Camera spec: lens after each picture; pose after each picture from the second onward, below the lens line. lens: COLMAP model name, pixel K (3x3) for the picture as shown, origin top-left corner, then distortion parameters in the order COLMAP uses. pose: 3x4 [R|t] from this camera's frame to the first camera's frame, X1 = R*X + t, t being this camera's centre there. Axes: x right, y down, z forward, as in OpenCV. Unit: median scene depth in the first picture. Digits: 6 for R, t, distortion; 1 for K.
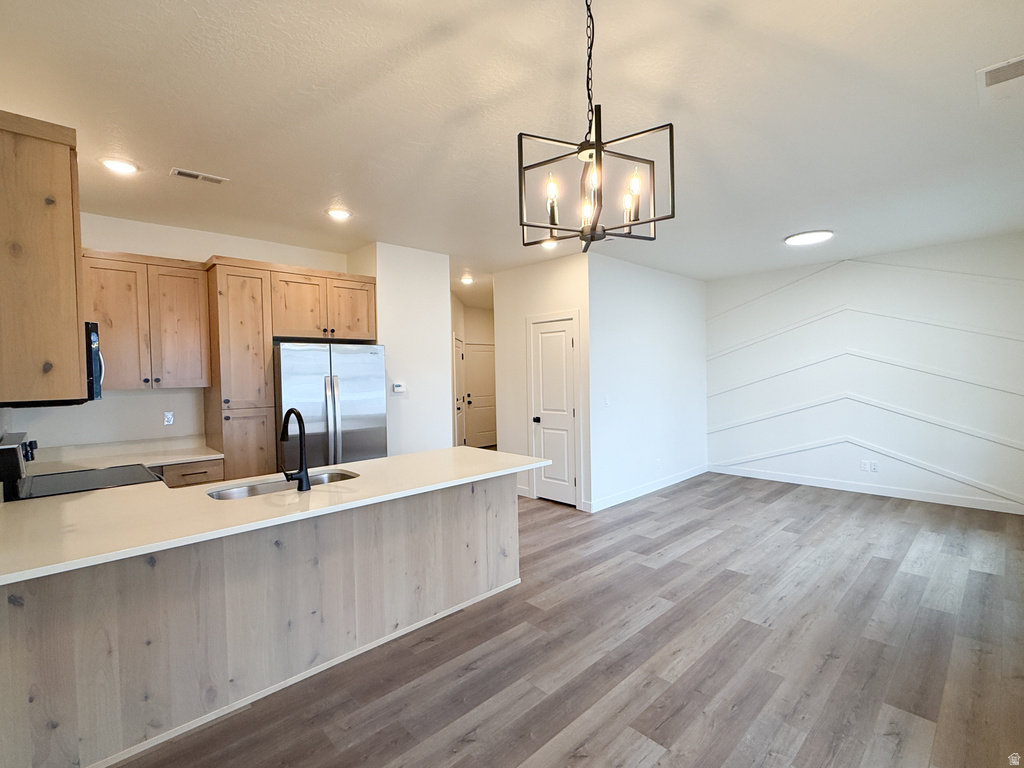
lens RADIAL K [[472.8, 0, 513.1], [0, 472.8, 384.0], [0, 0, 1]] dist [-0.003819, 0.000224]
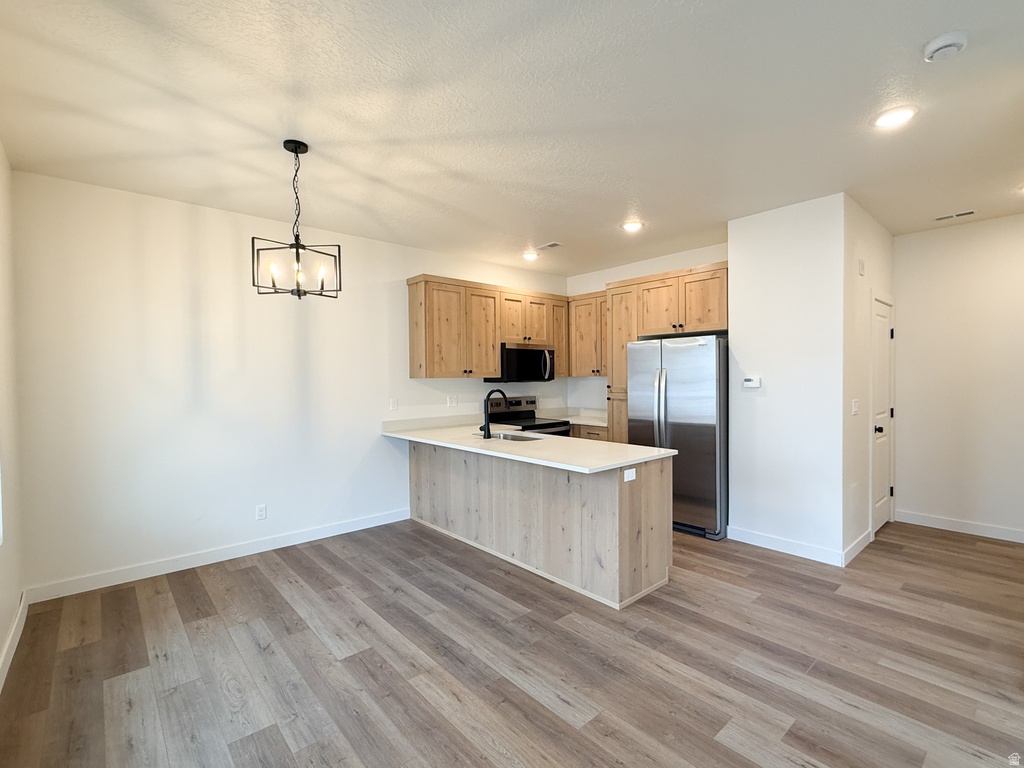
lens RADIAL K [[472.8, 0, 513.1], [0, 472.8, 383.1], [0, 0, 1]] dist [-0.003819, 0.000224]
pose [[-0.033517, 0.034366, -0.998847, 1.045317], [-0.014916, 0.999280, 0.034881, -0.024287], [0.999327, 0.016067, -0.032980, 0.999391]]
